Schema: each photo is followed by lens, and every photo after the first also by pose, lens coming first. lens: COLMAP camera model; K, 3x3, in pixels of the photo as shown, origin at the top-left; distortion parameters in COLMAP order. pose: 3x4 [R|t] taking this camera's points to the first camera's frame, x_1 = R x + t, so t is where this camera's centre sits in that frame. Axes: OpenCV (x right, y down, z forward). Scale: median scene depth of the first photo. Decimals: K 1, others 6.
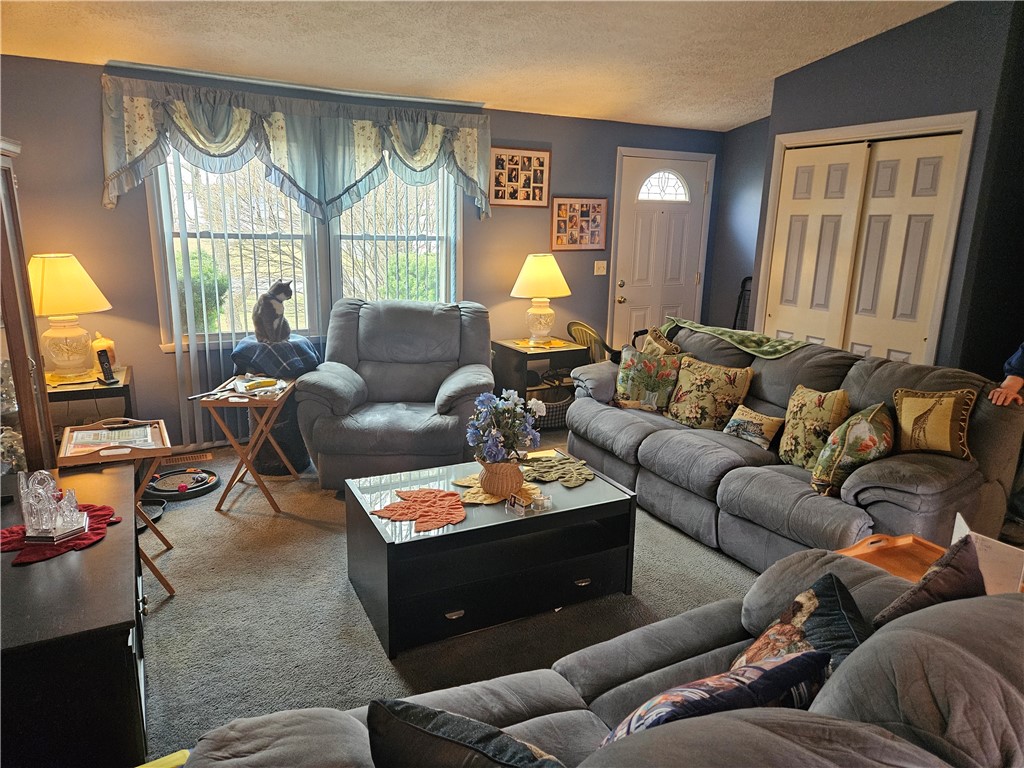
lens RADIAL K [[685.4, 0, 512.0], [0, 685.4, 384.0], [0, 0, 1]] dist [0.094781, -0.070749]
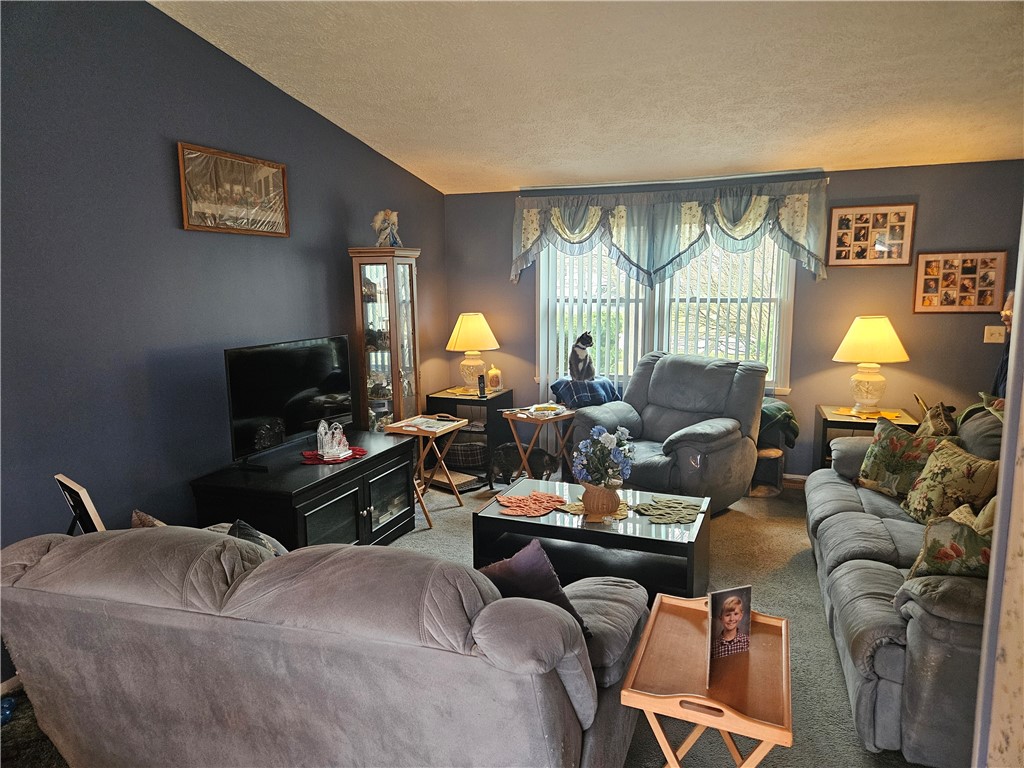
lens RADIAL K [[685.4, 0, 512.0], [0, 685.4, 384.0], [0, 0, 1]] dist [0.094781, -0.070749]
pose [[0.665651, 0.088802, -0.740961, 0.452625], [-0.154238, 0.987828, -0.020174, -0.007306], [0.730150, 0.127713, 0.671245, 0.038361]]
